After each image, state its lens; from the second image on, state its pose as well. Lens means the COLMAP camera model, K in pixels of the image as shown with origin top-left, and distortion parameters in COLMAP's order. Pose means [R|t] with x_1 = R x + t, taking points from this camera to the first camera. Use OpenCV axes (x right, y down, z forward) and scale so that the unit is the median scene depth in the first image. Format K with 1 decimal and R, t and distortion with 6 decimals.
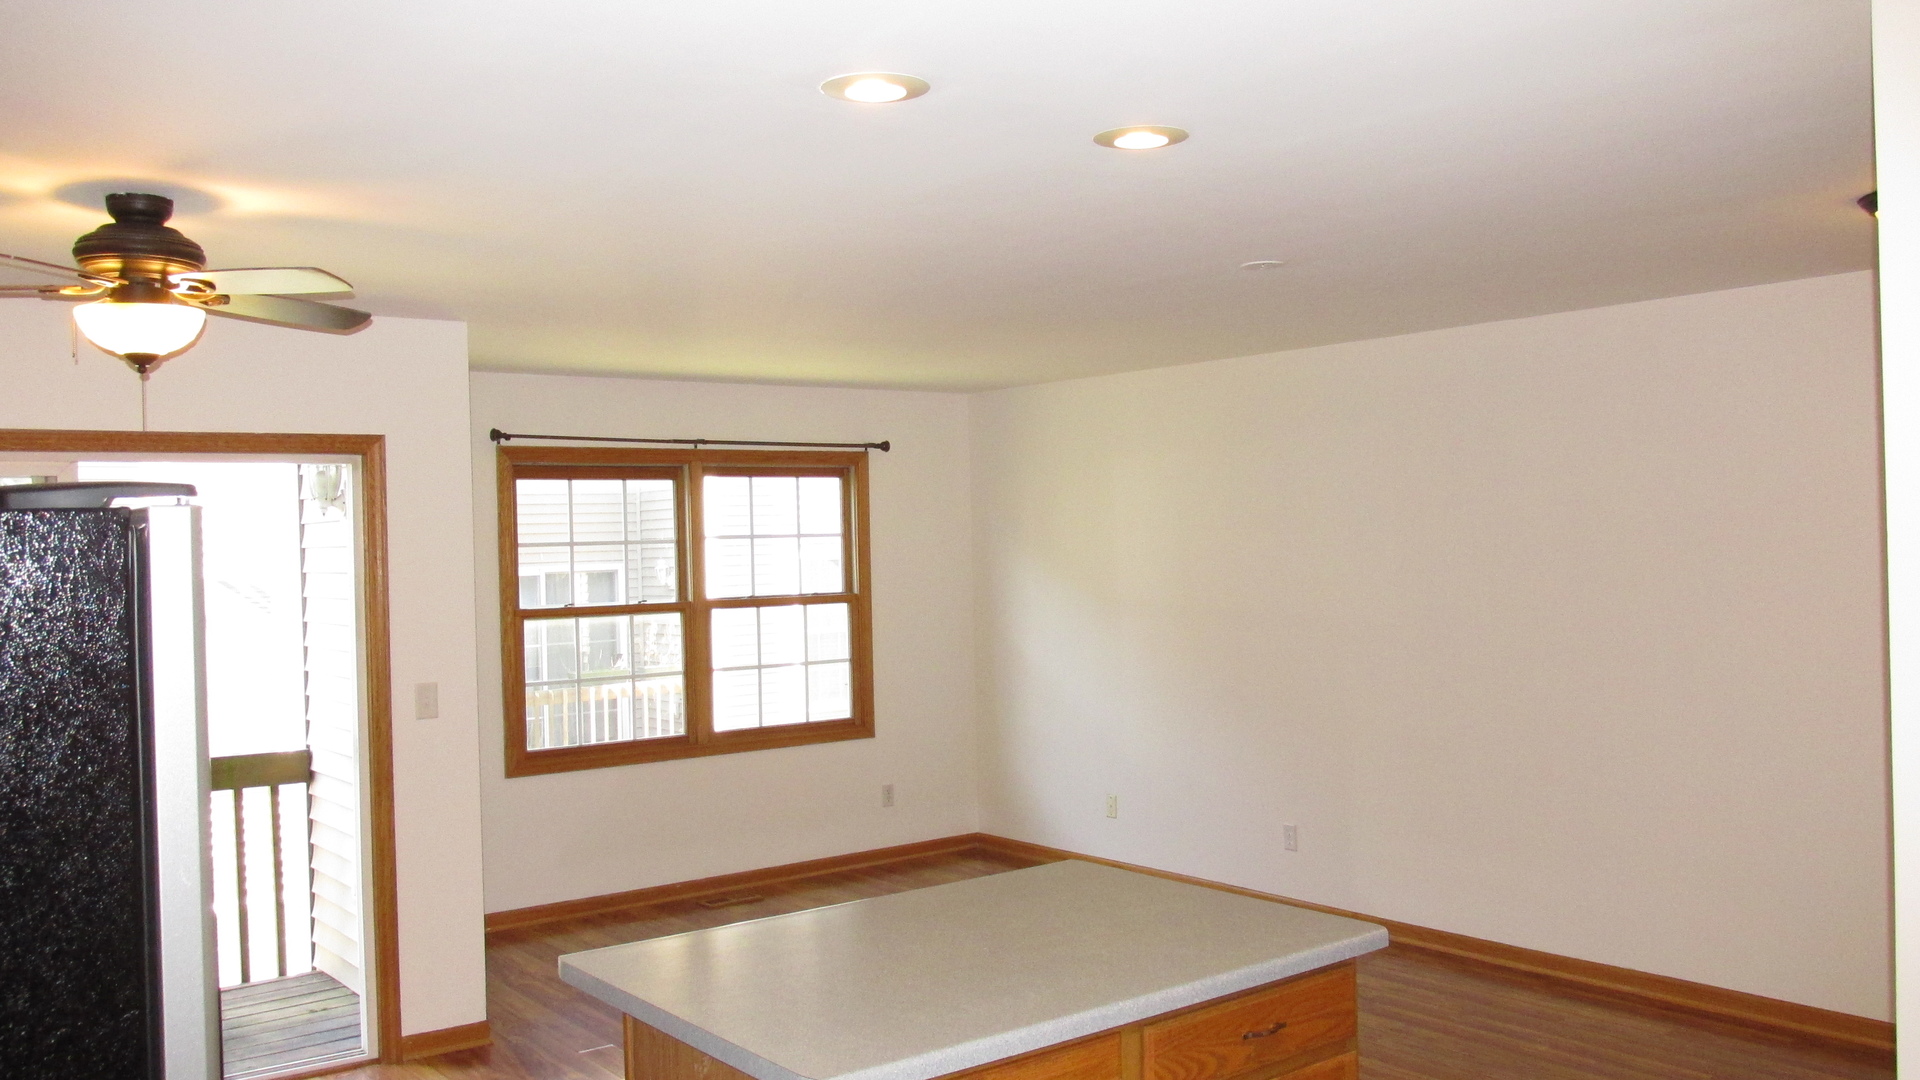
lens RADIAL K [[1585.8, 0, 960.0], [0, 1585.8, 540.0], [0, 0, 1]] dist [-0.029871, 0.002156]
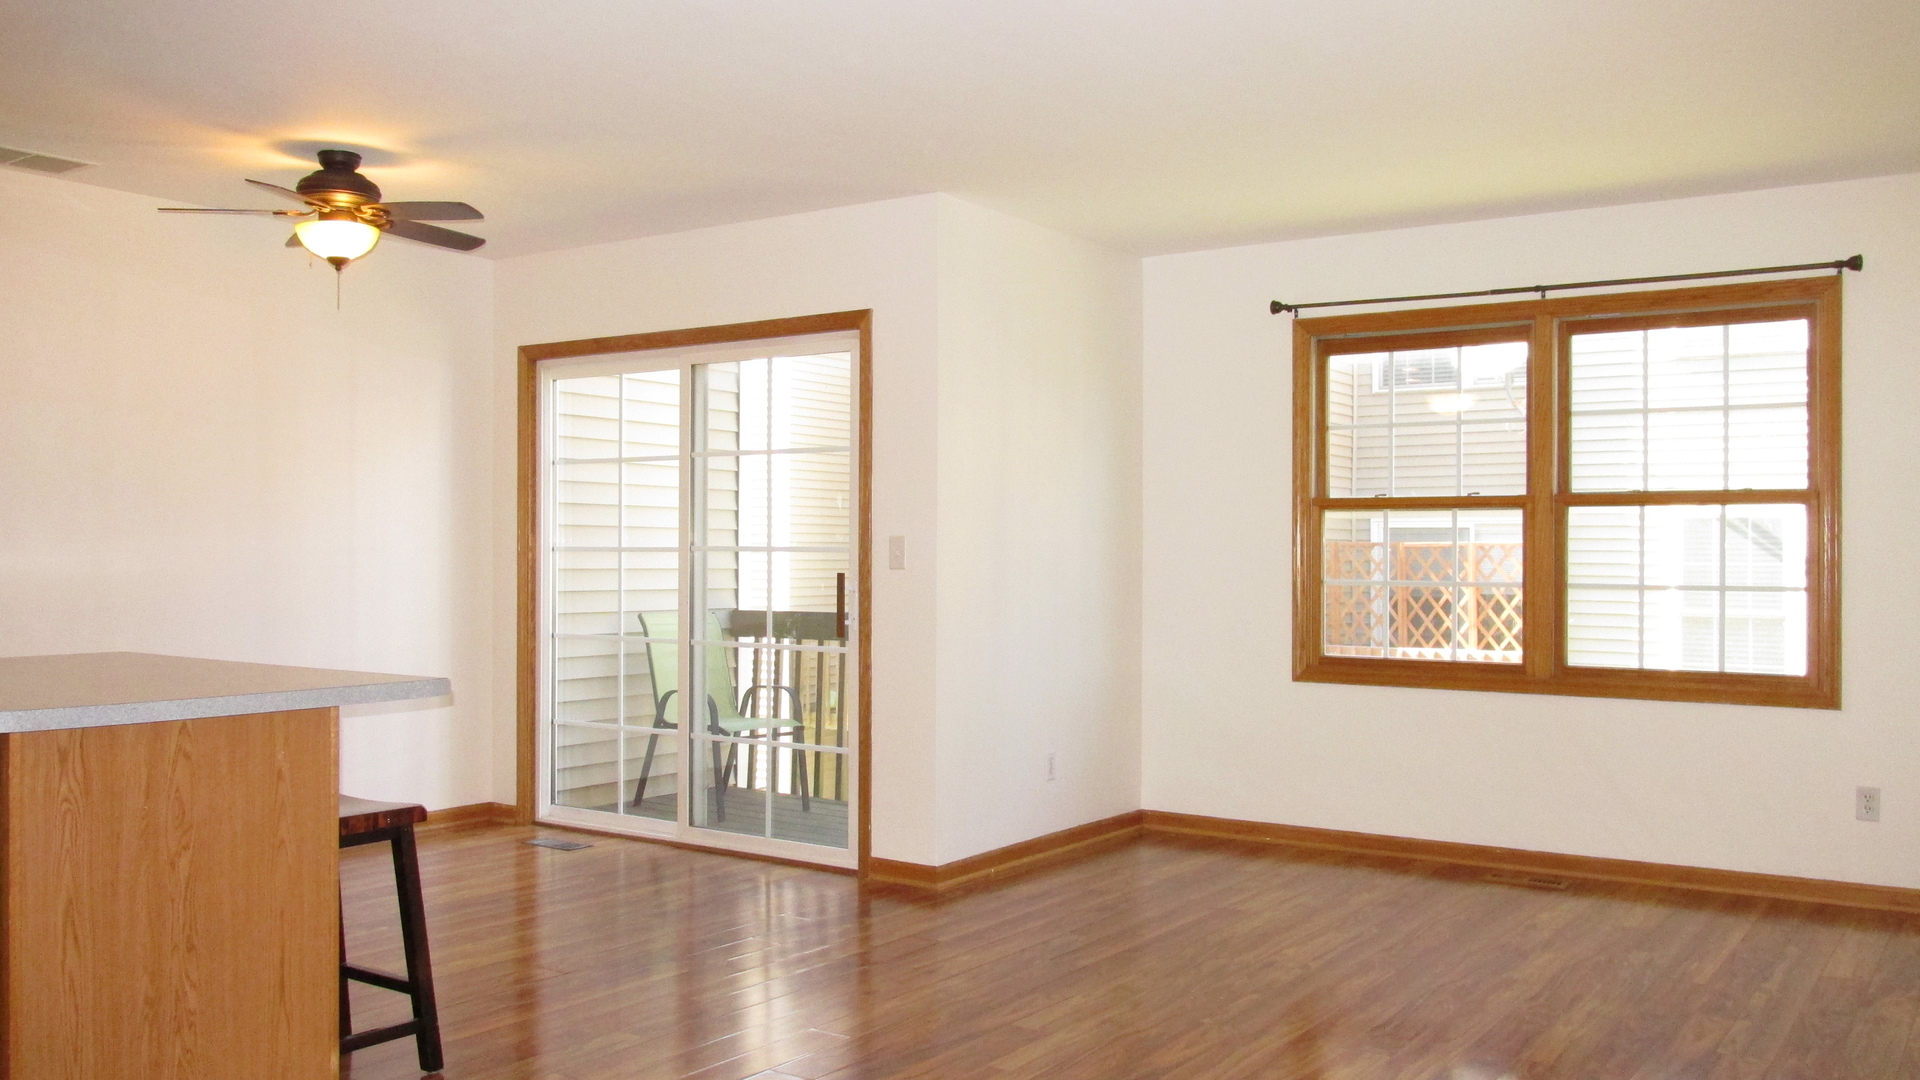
lens RADIAL K [[1585.8, 0, 960.0], [0, 1585.8, 540.0], [0, 0, 1]] dist [-0.029871, 0.002156]
pose [[0.320420, 0.015926, -0.947142, 0.472188], [-0.011769, 0.999848, 0.012831, 0.053857], [0.947202, 0.007036, 0.320559, 0.477063]]
